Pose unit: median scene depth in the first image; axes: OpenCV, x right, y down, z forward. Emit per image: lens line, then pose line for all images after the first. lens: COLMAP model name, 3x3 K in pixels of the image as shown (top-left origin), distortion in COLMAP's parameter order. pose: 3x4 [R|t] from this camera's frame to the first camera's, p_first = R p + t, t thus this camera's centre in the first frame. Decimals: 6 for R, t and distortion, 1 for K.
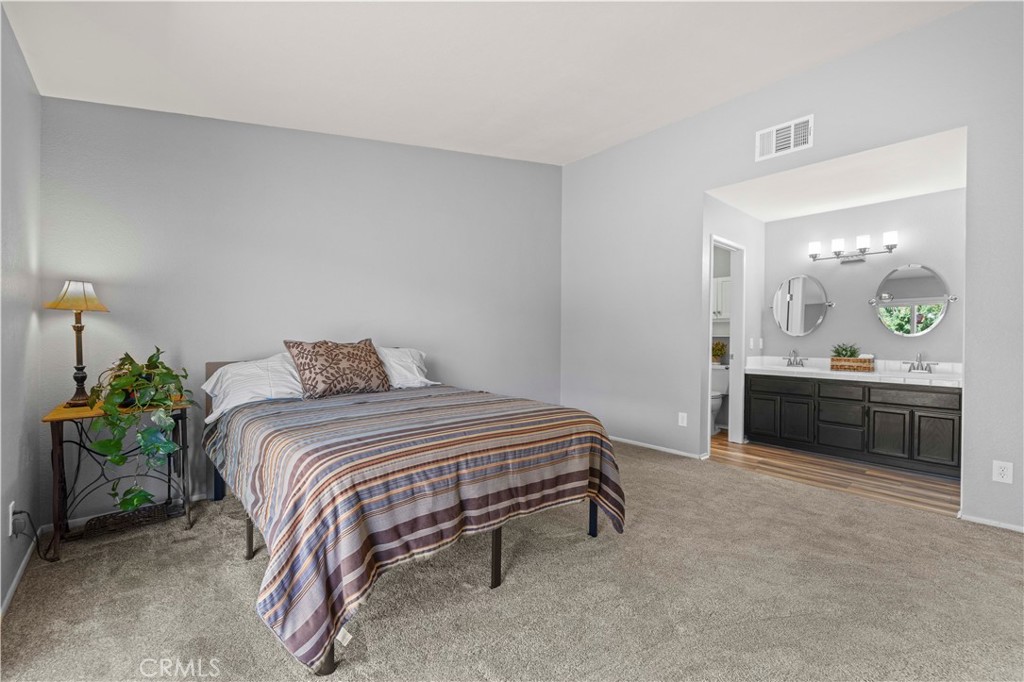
lens RADIAL K [[433.2, 0, 503.1], [0, 433.2, 342.3], [0, 0, 1]] dist [0.001343, 0.000144]
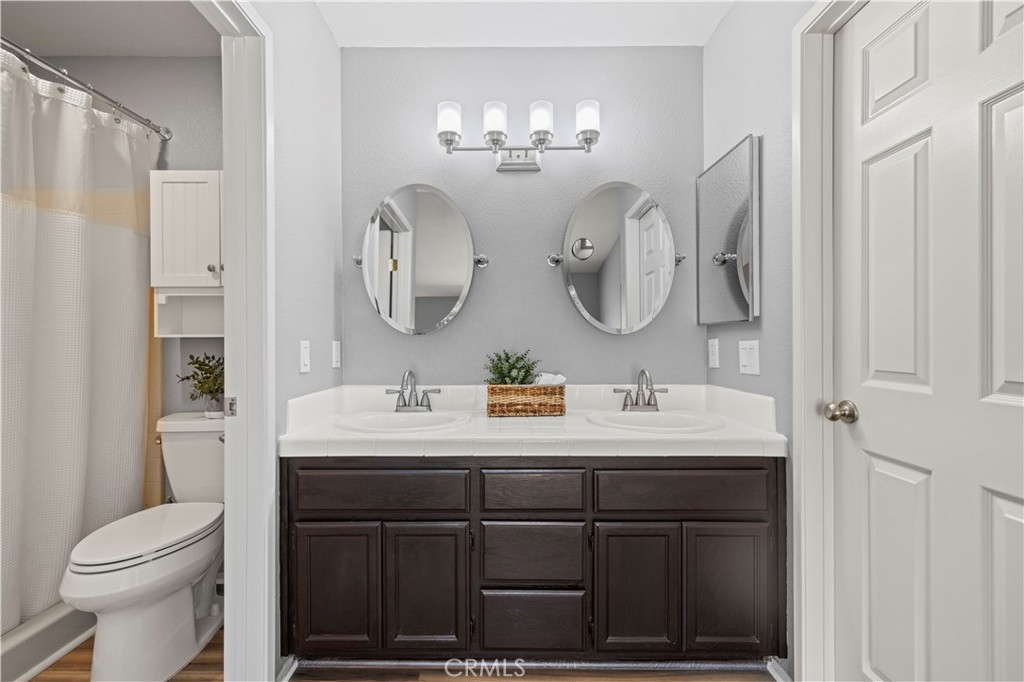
lens RADIAL K [[433.2, 0, 503.2], [0, 433.2, 342.0], [0, 0, 1]] dist [0.001343, 0.000144]
pose [[0.658996, -0.010612, 0.752071, 0.458070], [0.017334, 0.999849, -0.001080, -0.005608], [-0.751946, 0.013749, 0.659081, 0.719567]]
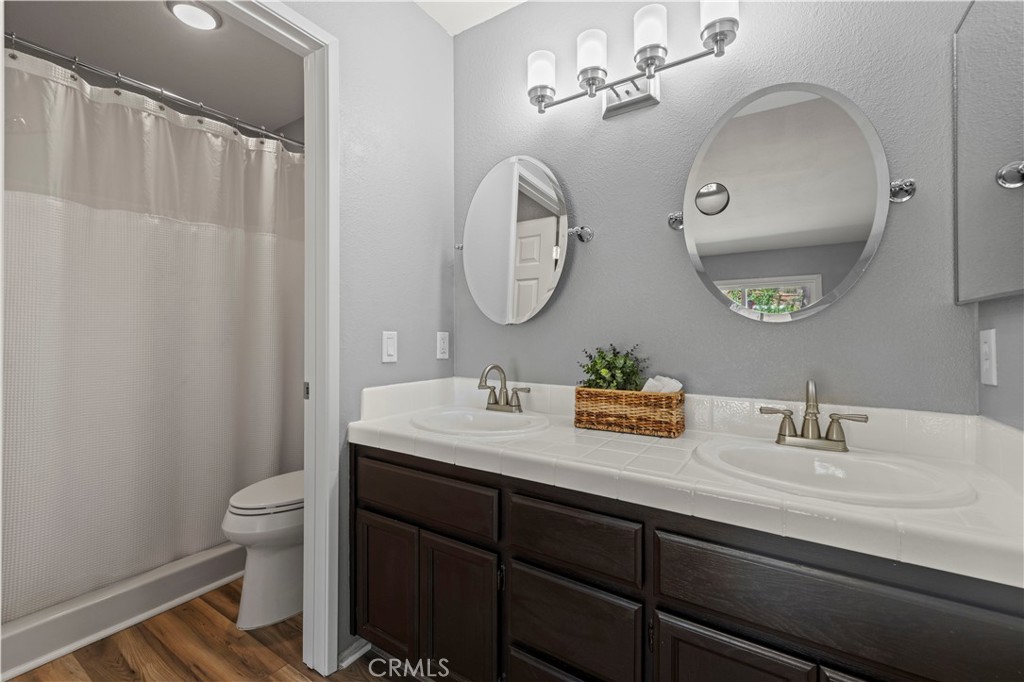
lens RADIAL K [[433.2, 0, 512.6], [0, 433.2, 333.2], [0, 0, 1]] dist [0.001343, 0.000144]
pose [[0.961541, -0.006043, 0.274594, 0.621067], [0.009376, 0.999897, -0.010830, -0.003540], [-0.274500, 0.012988, 0.961499, 0.697531]]
